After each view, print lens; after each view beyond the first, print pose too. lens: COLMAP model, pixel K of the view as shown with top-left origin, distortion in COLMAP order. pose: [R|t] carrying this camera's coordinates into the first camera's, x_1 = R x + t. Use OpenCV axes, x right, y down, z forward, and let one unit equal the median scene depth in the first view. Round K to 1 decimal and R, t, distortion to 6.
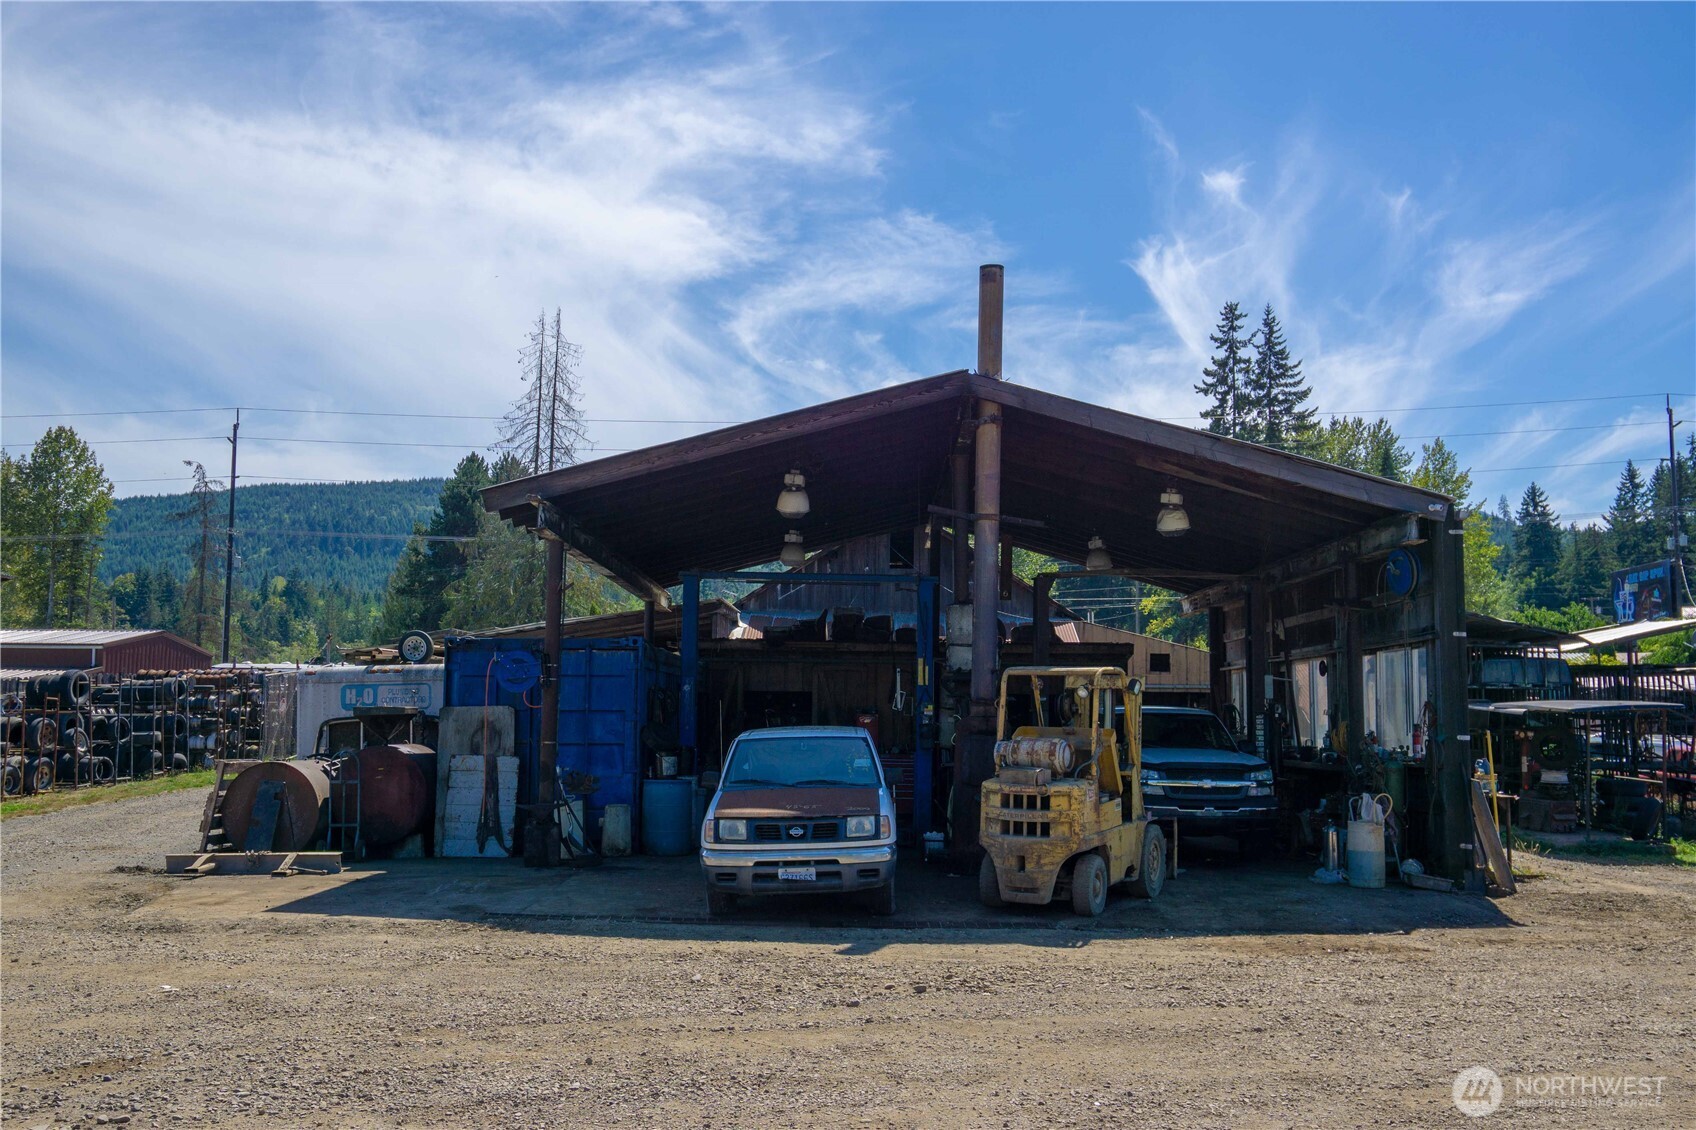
lens RADIAL K [[1460.6, 0, 843.4], [0, 1460.6, 551.0], [0, 0, 1]] dist [-0.021975, 0.005473]
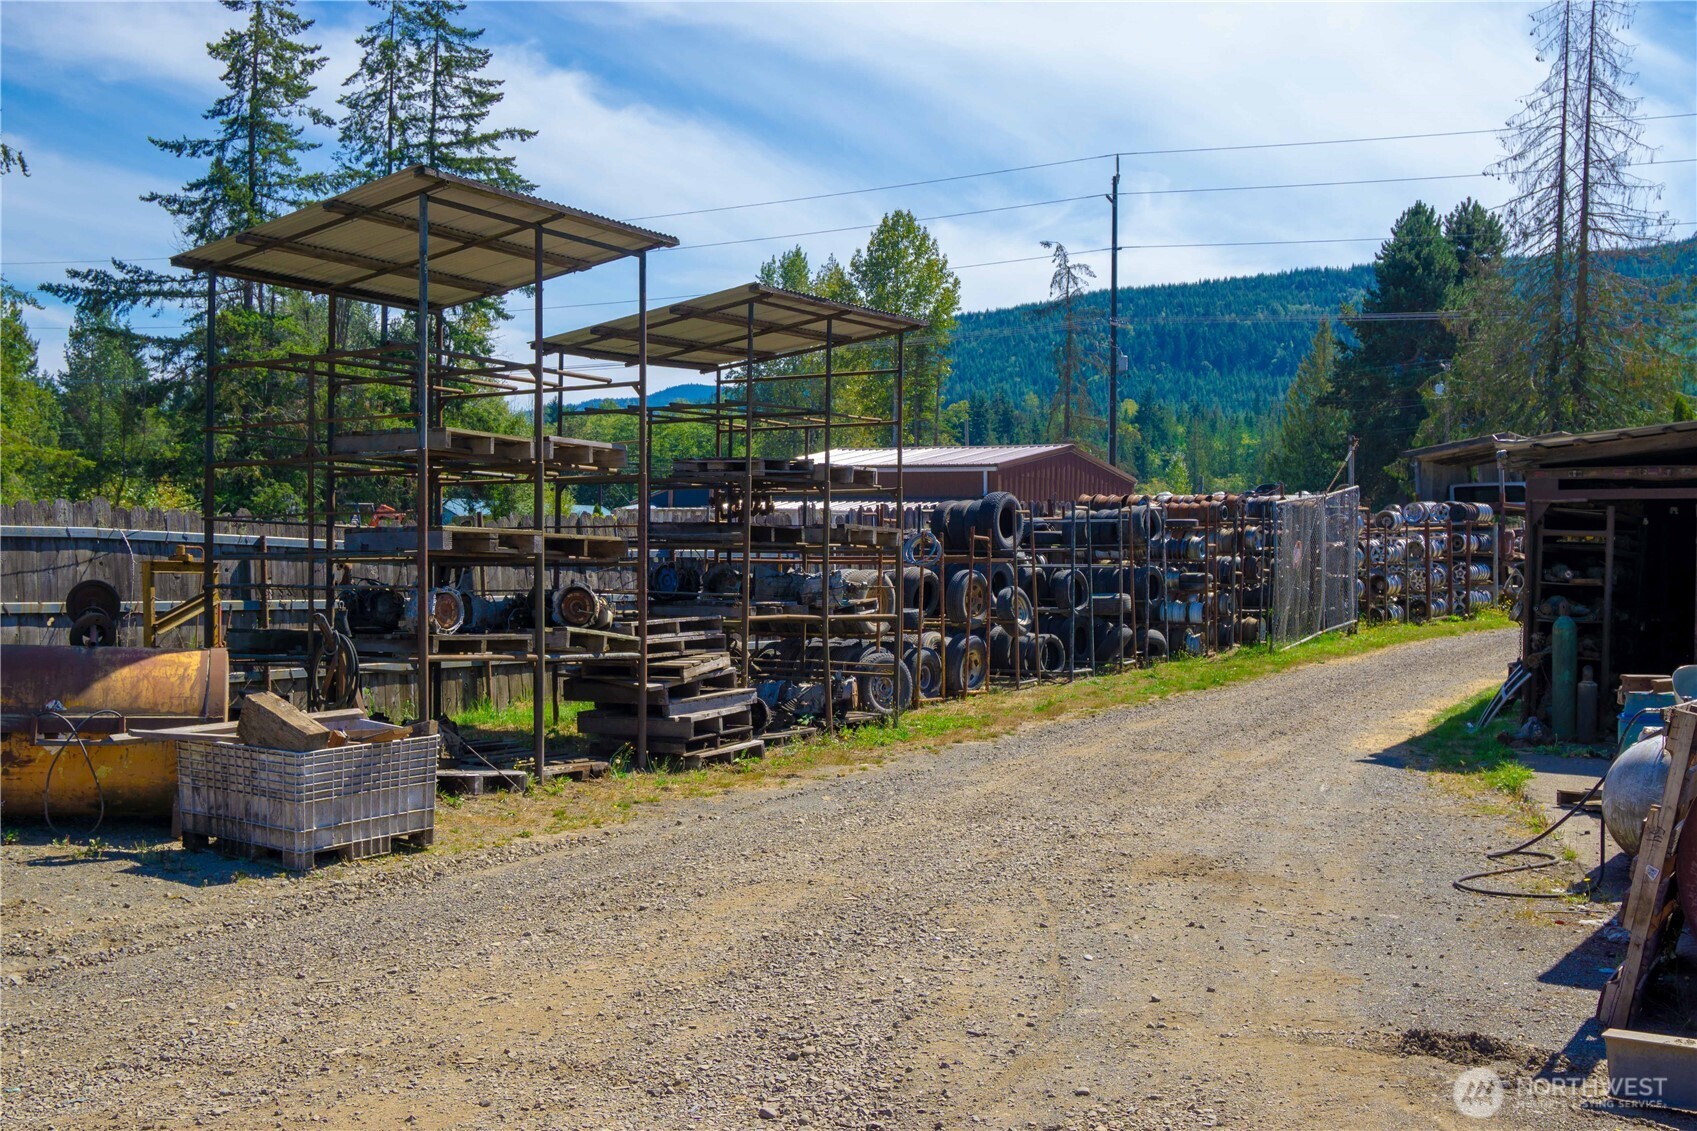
lens RADIAL K [[1751.7, 0, 849.8], [0, 1751.7, 567.0], [0, 0, 1]] dist [-0.010538, 0.000000]
pose [[0.872057, 0.013273, -0.489225, -0.101645], [0.040694, 0.994204, 0.099511, 0.016893], [0.487710, -0.106688, 0.866462, 0.147938]]
